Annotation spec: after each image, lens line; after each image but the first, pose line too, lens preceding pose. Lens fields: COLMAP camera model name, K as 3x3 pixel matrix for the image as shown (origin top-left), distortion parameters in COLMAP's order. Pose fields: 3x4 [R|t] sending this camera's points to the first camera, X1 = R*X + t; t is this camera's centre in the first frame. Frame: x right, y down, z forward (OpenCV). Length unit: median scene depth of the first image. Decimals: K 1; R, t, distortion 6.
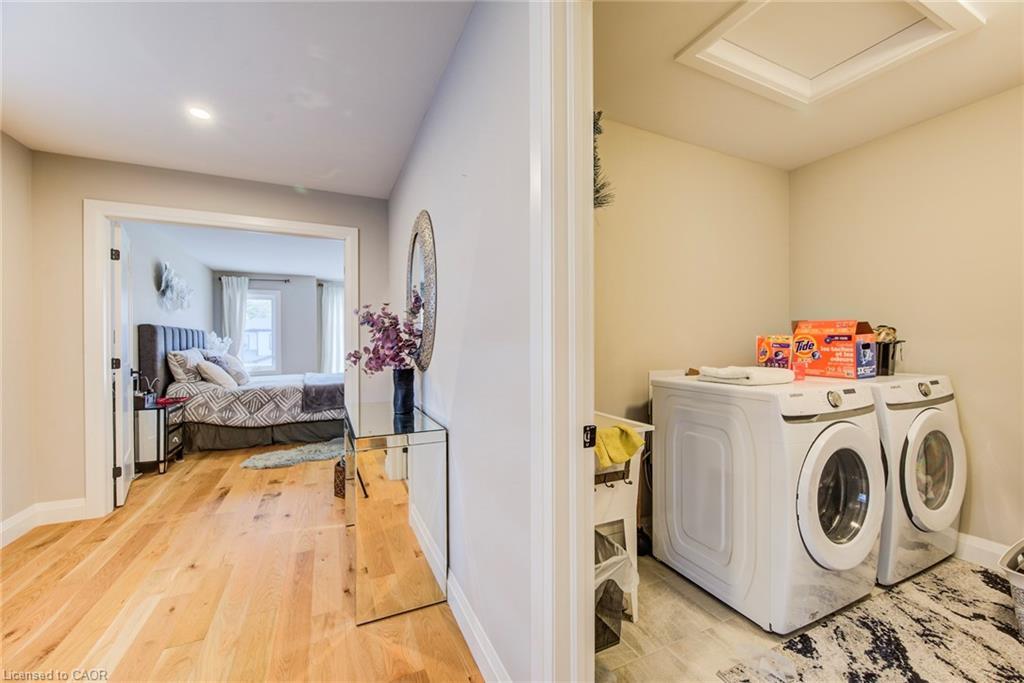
lens RADIAL K [[405.6, 0, 512.2], [0, 405.6, 342.4], [0, 0, 1]] dist [-0.003228, -0.000174]
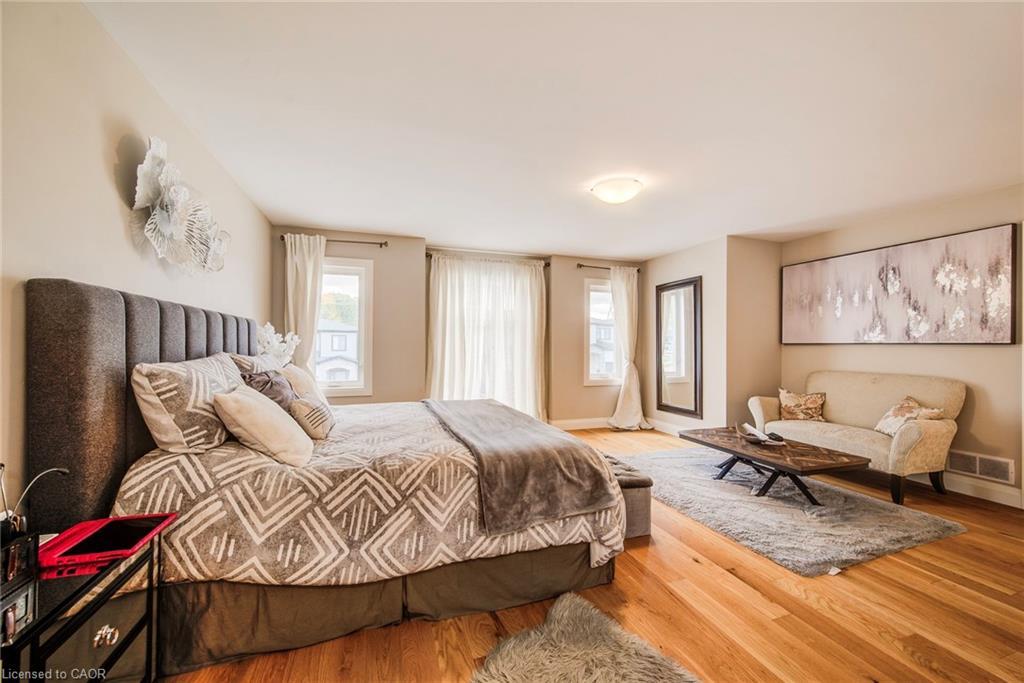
lens RADIAL K [[405.6, 0, 515.7], [0, 405.6, 342.6], [0, 0, 1]] dist [-0.003228, -0.000174]
pose [[0.994233, 0.011479, -0.106622, -0.459717], [-0.012459, 0.999886, -0.008530, 0.001470], [0.106512, 0.009809, 0.994263, 0.651055]]
